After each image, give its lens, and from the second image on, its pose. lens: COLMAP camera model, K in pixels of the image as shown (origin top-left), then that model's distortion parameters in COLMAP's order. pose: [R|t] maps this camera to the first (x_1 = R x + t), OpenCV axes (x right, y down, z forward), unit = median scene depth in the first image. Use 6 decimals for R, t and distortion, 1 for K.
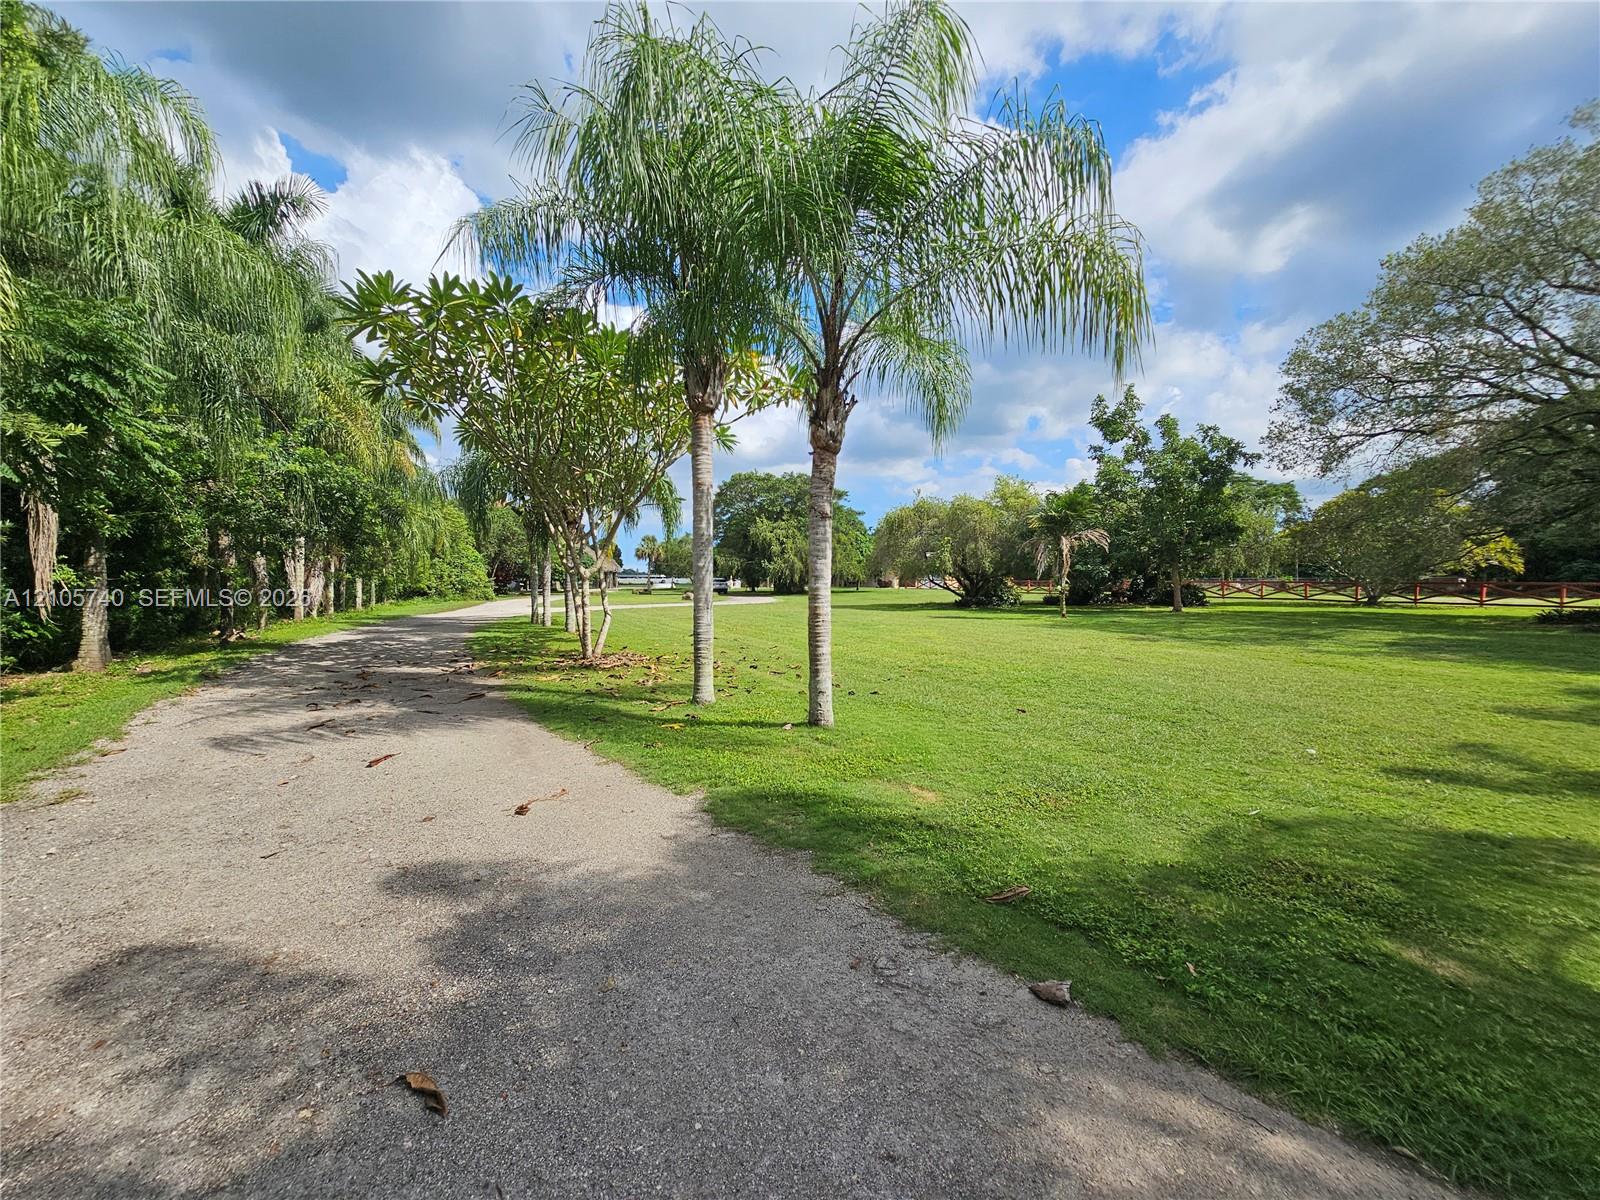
lens RADIAL K [[664.9, 0, 790.4], [0, 664.9, 612.3], [0, 0, 1]] dist [0.016360, 0.000110]
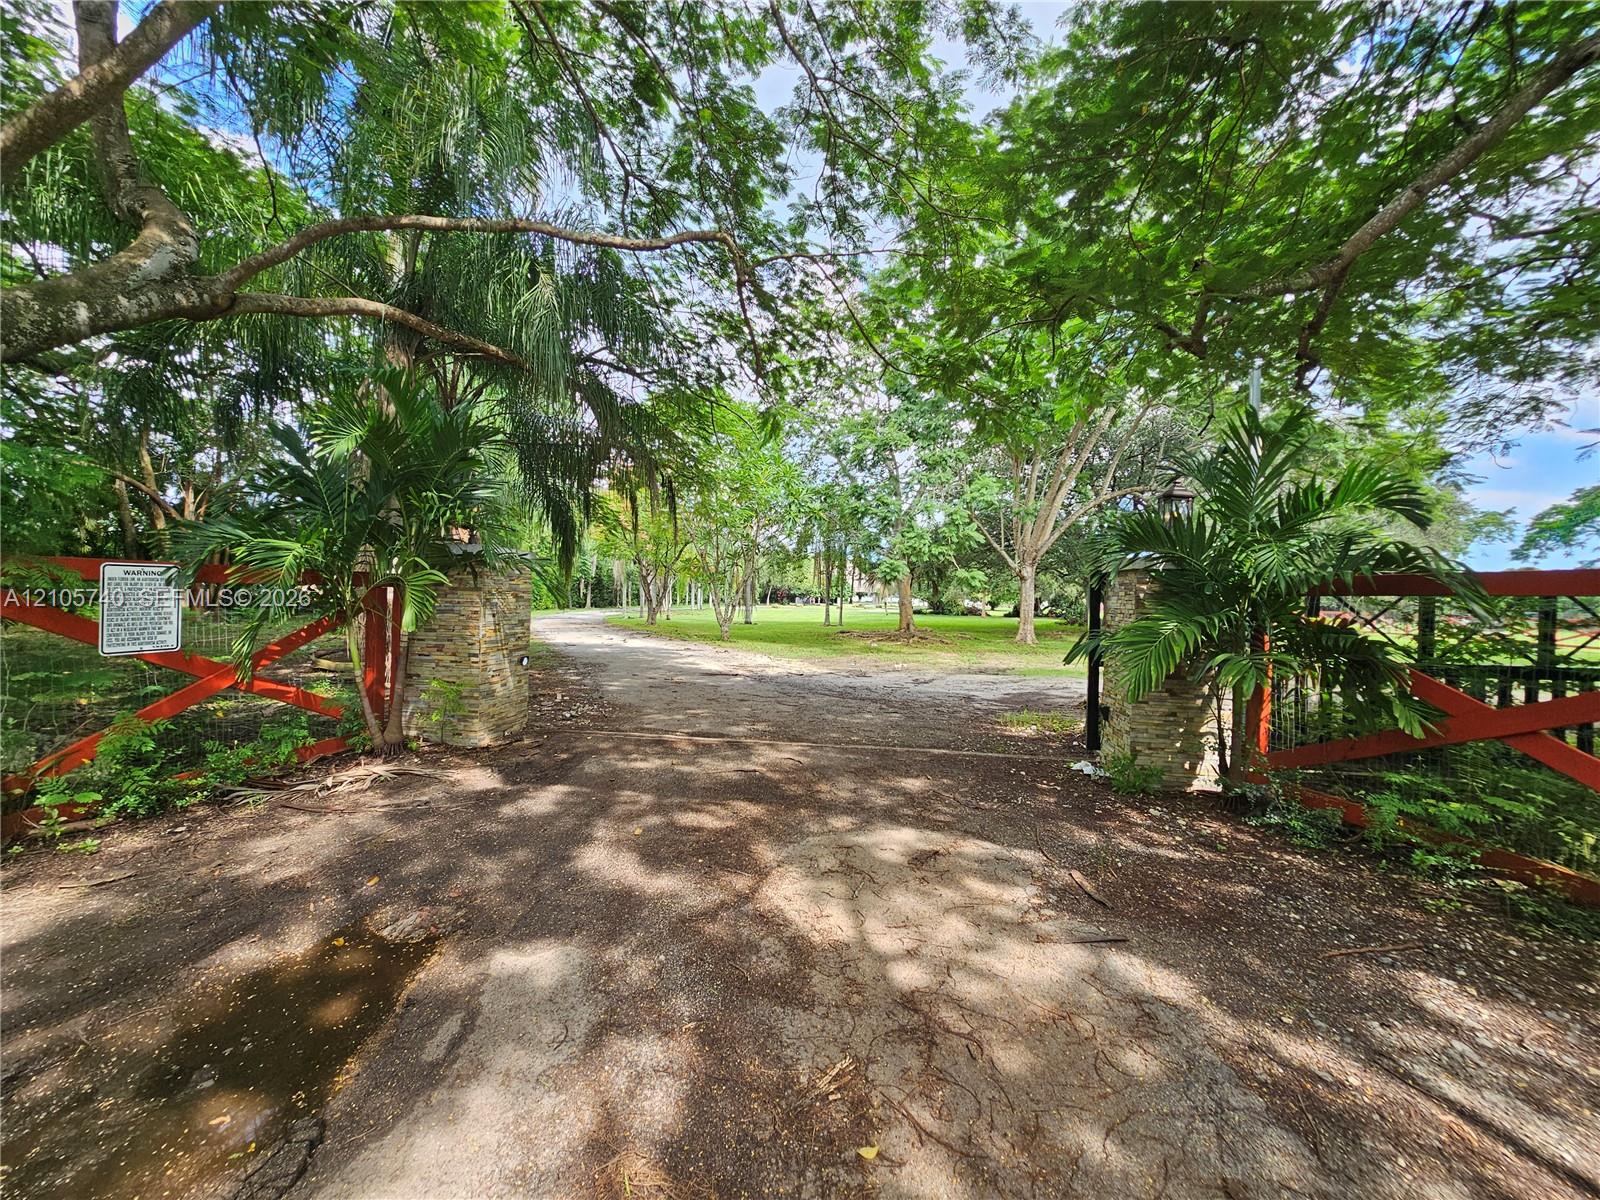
lens RADIAL K [[650.2, 0, 799.1], [0, 650.2, 593.7], [0, 0, 1]] dist [-0.000233, 0.000257]
pose [[0.841459, 0.017430, -0.540040, 0.991295], [-0.050291, 0.997667, -0.046161, 0.038211], [0.537975, 0.066002, 0.840373, -0.764581]]
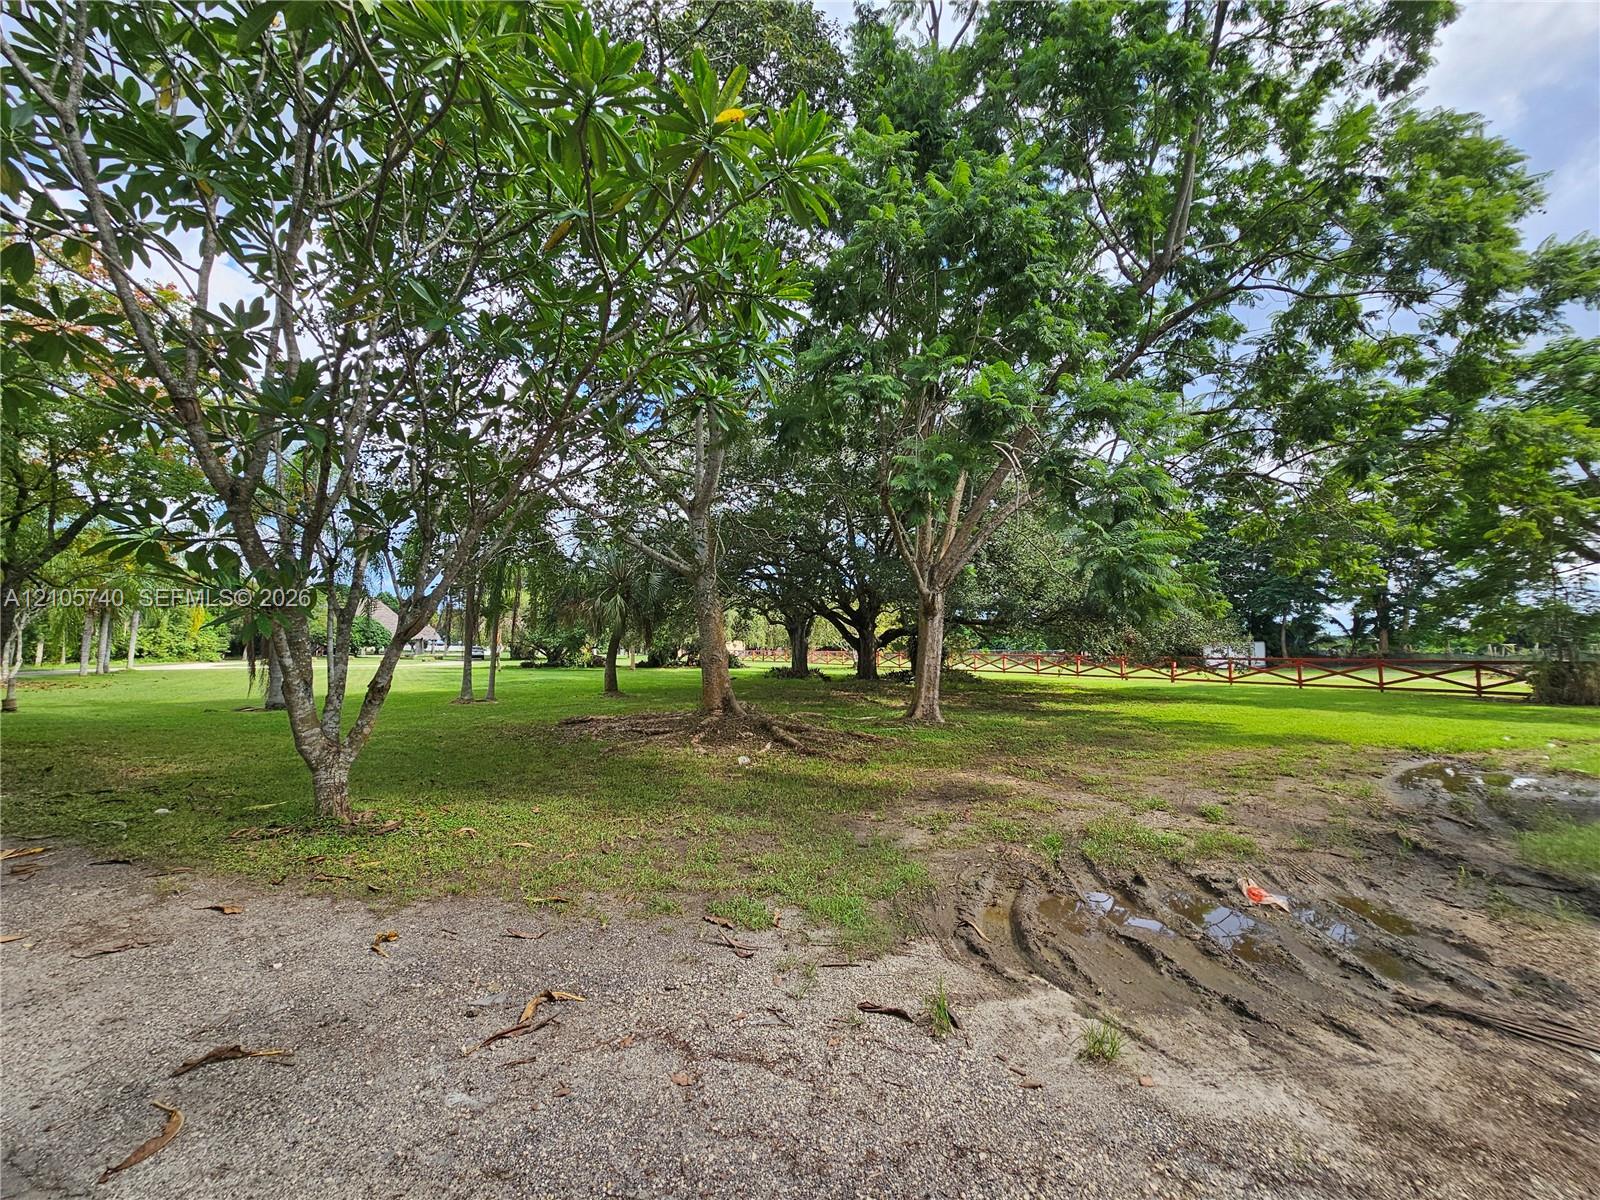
lens RADIAL K [[655.2, 0, 800.0], [0, 655.2, 600.0], [0, 0, 1]] dist [-0.001477, 0.000218]
pose [[0.994166, 0.016116, 0.106651, 0.688955], [-0.002760, 0.992251, -0.124217, 0.022041], [-0.107827, 0.123197, 0.986507, -0.453657]]
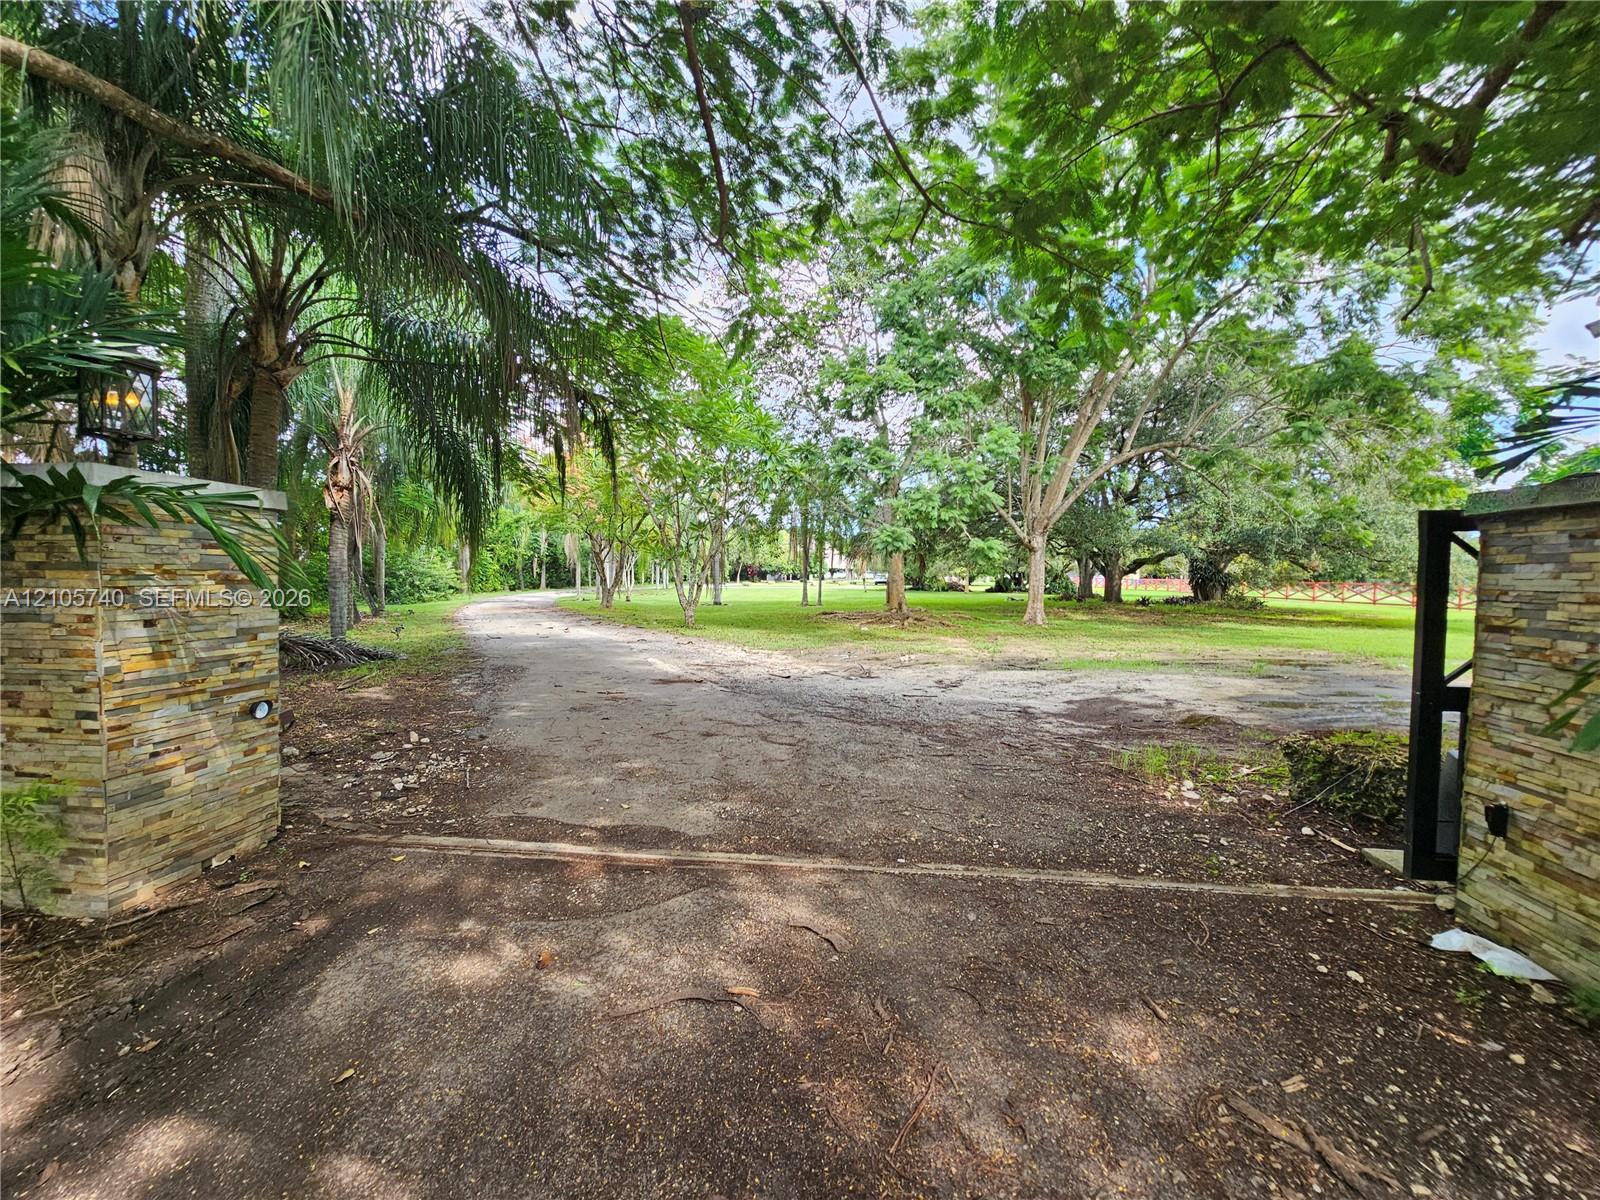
lens RADIAL K [[654.2, 0, 800.0], [0, 654.2, 600.0], [0, 0, 1]] dist [-0.001381, 0.000118]
pose [[0.866030, 0.029457, -0.499124, 0.935736], [-0.035900, 0.999350, -0.003312, 0.034560], [0.498702, 0.020787, 0.866524, -0.689505]]
